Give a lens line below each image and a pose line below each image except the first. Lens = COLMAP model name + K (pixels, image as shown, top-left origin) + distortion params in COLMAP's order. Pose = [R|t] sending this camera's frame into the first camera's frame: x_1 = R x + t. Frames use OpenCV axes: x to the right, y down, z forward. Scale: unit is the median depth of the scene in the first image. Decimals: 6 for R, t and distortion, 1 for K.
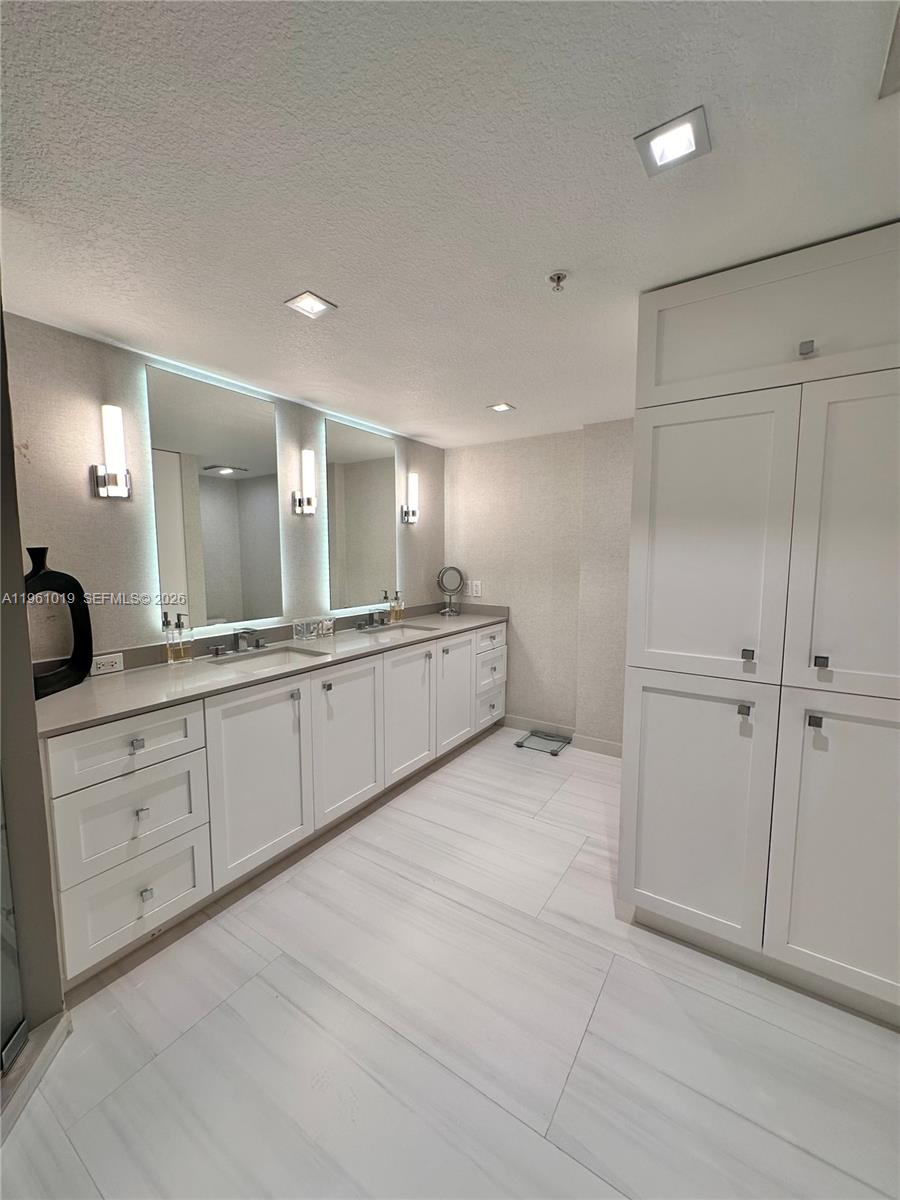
lens RADIAL K [[478.9, 0, 449.7], [0, 478.9, 599.0], [0, 0, 1]] dist [-0.005584, 0.000249]
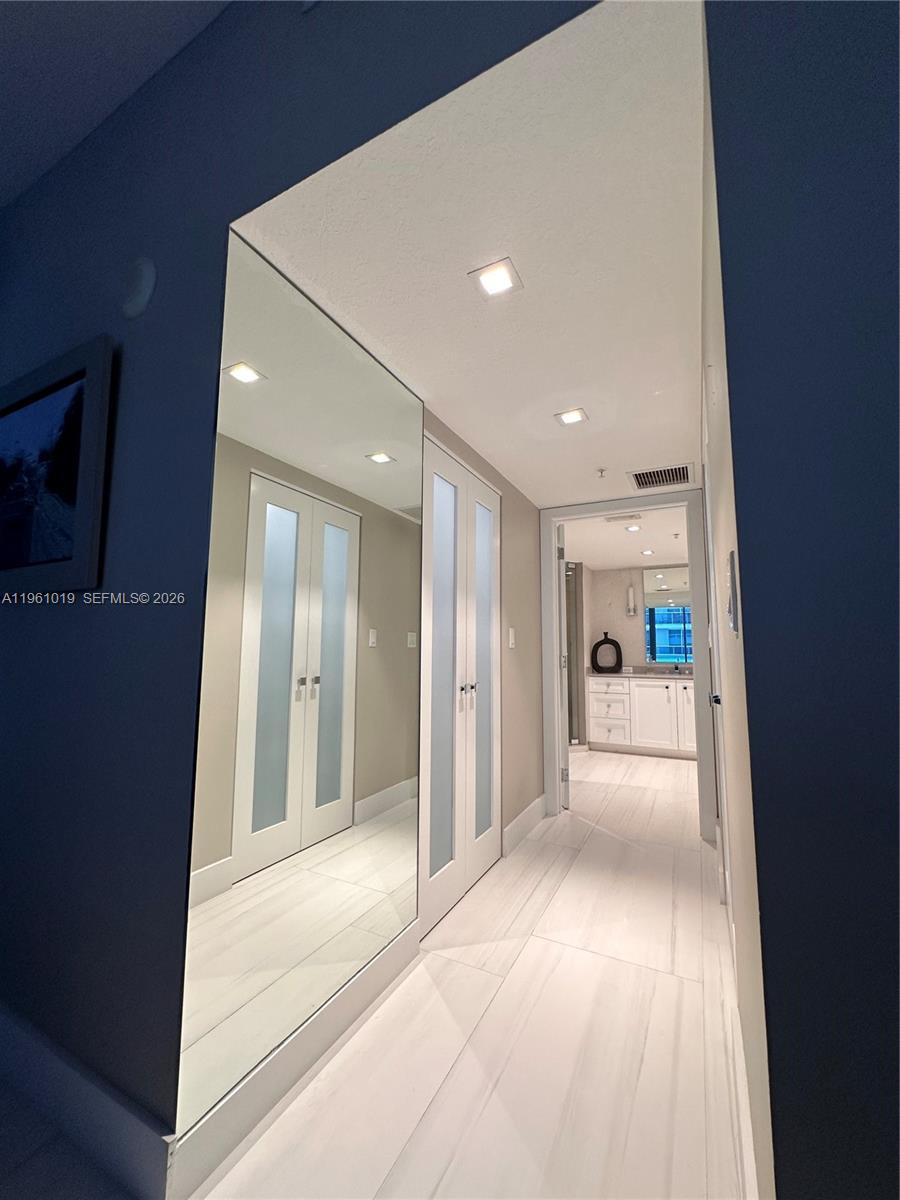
lens RADIAL K [[478.9, 0, 449.7], [0, 478.9, 599.0], [0, 0, 1]] dist [-0.005584, 0.000249]
pose [[0.126392, -0.103356, -0.986581, 2.589748], [-0.106414, 0.987405, -0.117076, 0.195692], [0.986256, 0.119783, 0.113802, -0.613390]]
